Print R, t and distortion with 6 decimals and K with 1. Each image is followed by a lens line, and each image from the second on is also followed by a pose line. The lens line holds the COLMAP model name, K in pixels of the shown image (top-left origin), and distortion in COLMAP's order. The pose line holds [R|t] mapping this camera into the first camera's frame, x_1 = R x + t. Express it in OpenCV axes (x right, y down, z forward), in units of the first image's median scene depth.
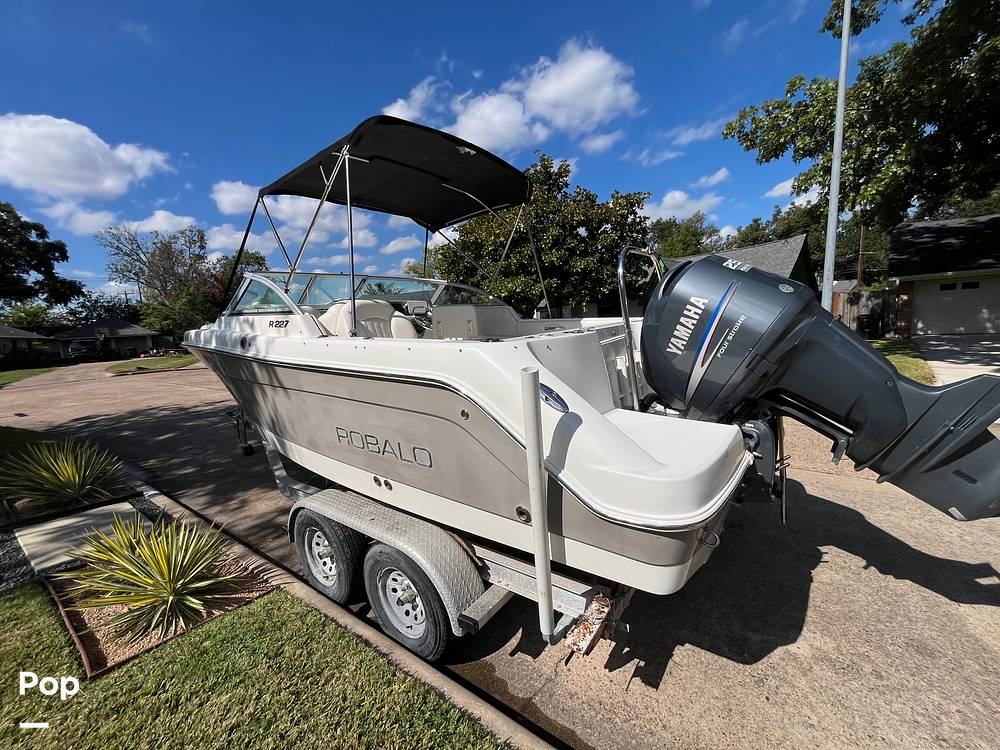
lens RADIAL K [[406.4, 0, 500.0], [0, 406.4, 375.0], [0, 0, 1]] dist [0.000694, 0.000461]
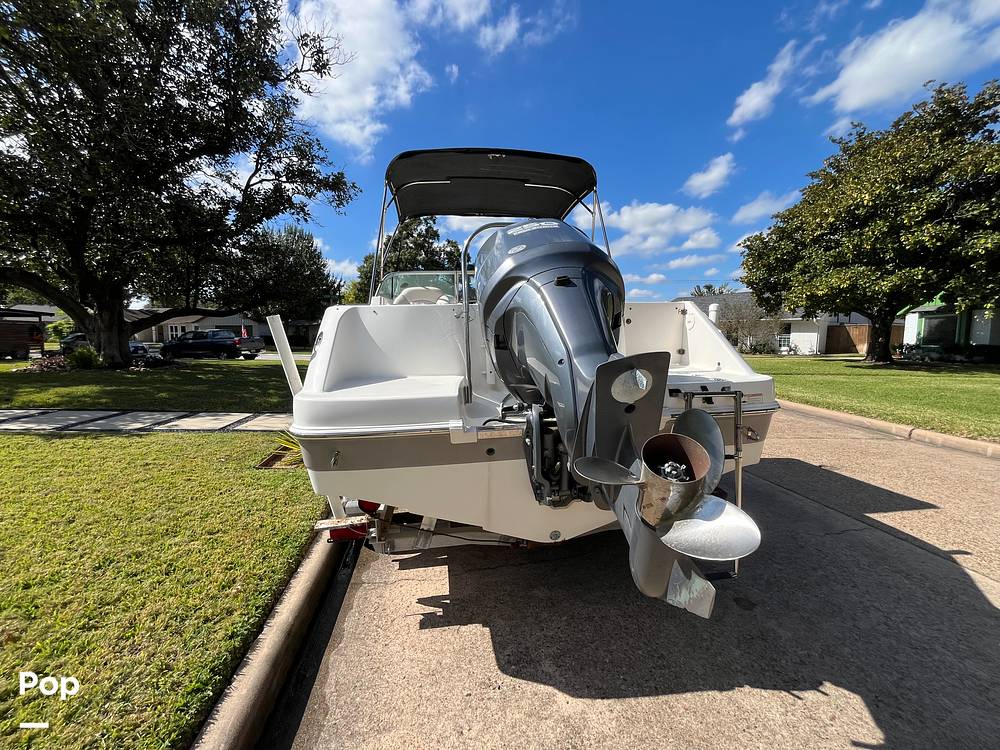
lens RADIAL K [[406.4, 0, 500.0], [0, 406.4, 375.0], [0, 0, 1]] dist [0.000694, 0.000461]
pose [[0.707798, 0.122065, -0.695789, 0.125954], [-0.128597, 0.990764, 0.042996, 0.002225], [0.694611, 0.059044, 0.716958, 0.033997]]
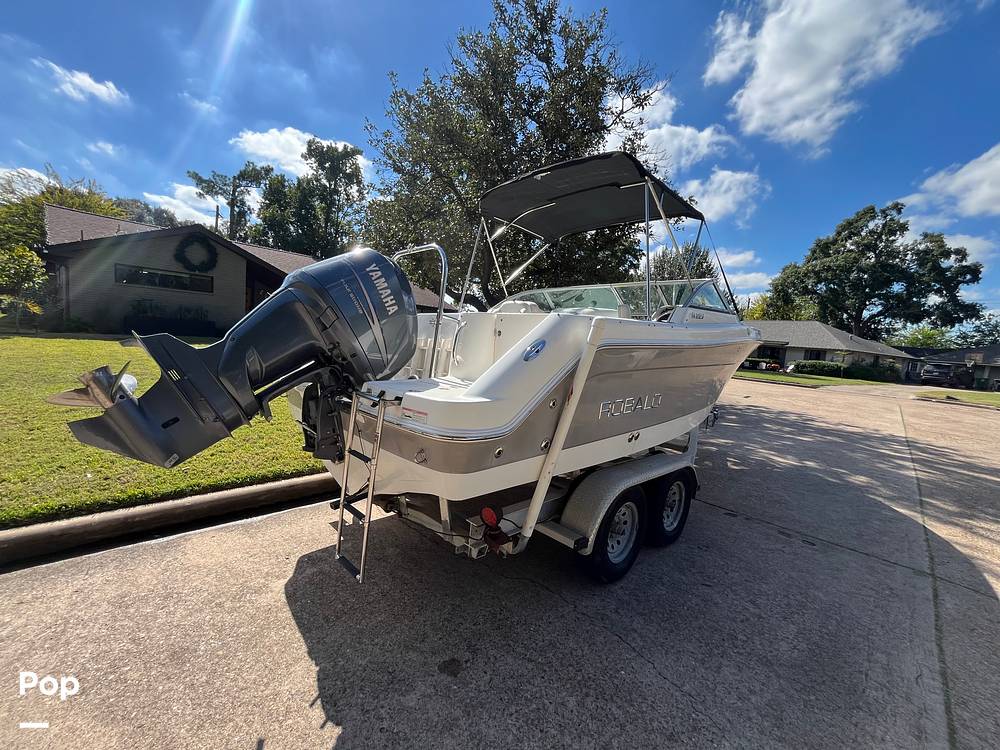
lens RADIAL K [[405.3, 0, 488.1], [0, 405.3, 372.5], [0, 0, 1]] dist [-0.000071, -0.007485]
pose [[-0.190571, 0.129277, -0.973124, 0.188013], [-0.191461, 0.967360, 0.166006, -0.024402], [0.962822, 0.217952, -0.159599, 0.183358]]
